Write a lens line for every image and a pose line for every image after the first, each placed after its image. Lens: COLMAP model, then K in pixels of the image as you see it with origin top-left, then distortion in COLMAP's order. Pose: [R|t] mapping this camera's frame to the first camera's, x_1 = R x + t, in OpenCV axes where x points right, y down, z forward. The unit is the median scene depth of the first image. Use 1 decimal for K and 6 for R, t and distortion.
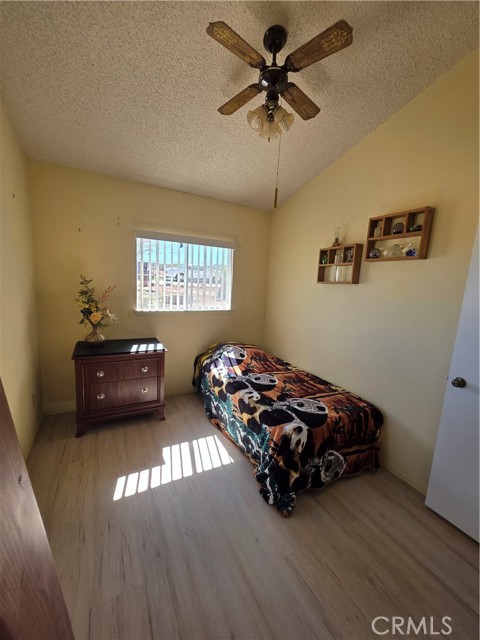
lens RADIAL K [[257.5, 0, 241.4], [0, 257.5, 321.2], [0, 0, 1]] dist [0.002574, 0.000203]
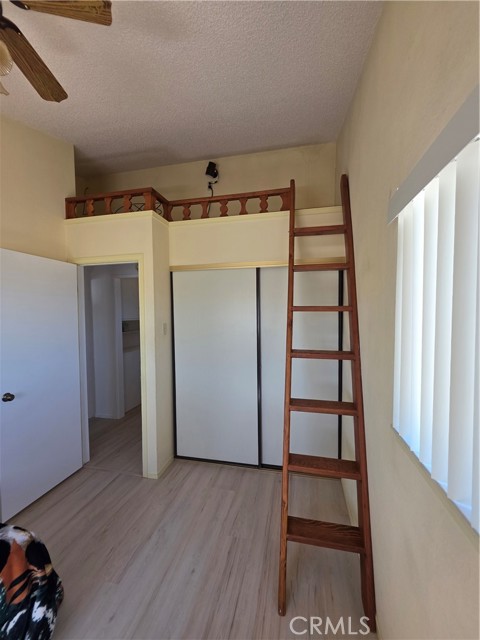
lens RADIAL K [[257.5, 0, 241.4], [0, 257.5, 321.2], [0, 0, 1]] dist [0.002574, 0.000203]
pose [[-0.751774, -0.076983, 0.654912, -0.483043], [0.064635, 0.979777, 0.189364, -0.175972], [-0.656246, 0.184689, -0.731595, 0.733406]]
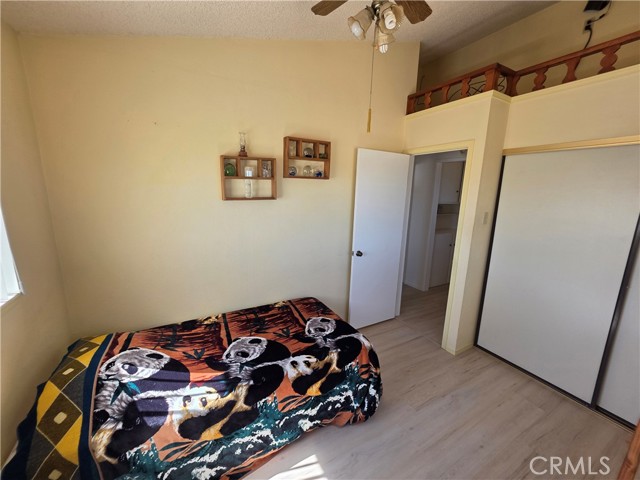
lens RADIAL K [[257.5, 0, 321.4], [0, 257.5, 237.0], [0, 0, 1]] dist [0.002574, 0.000203]
pose [[-0.019007, -0.247512, 0.968698, -0.548570], [0.120994, 0.961183, 0.247966, -0.224618], [-0.992471, 0.121920, 0.011679, 0.811758]]
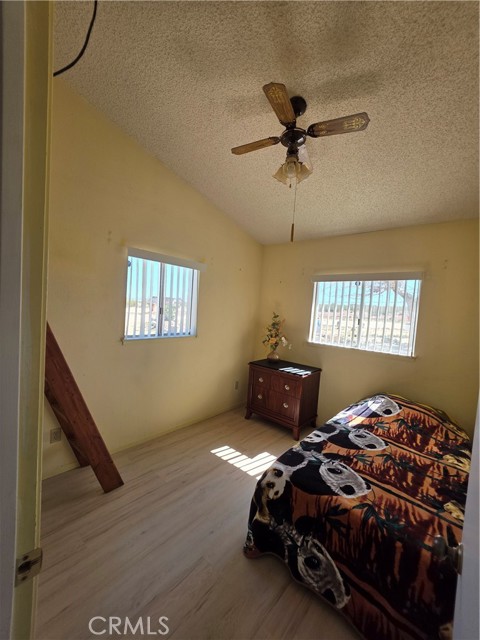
lens RADIAL K [[257.5, 0, 241.4], [0, 257.5, 321.2], [0, 0, 1]] dist [0.002574, 0.000203]
pose [[0.355477, 0.014873, -0.934567, 0.718741], [-0.186927, 0.980805, -0.055492, -0.012400], [0.915802, 0.194422, 0.351434, 0.340934]]
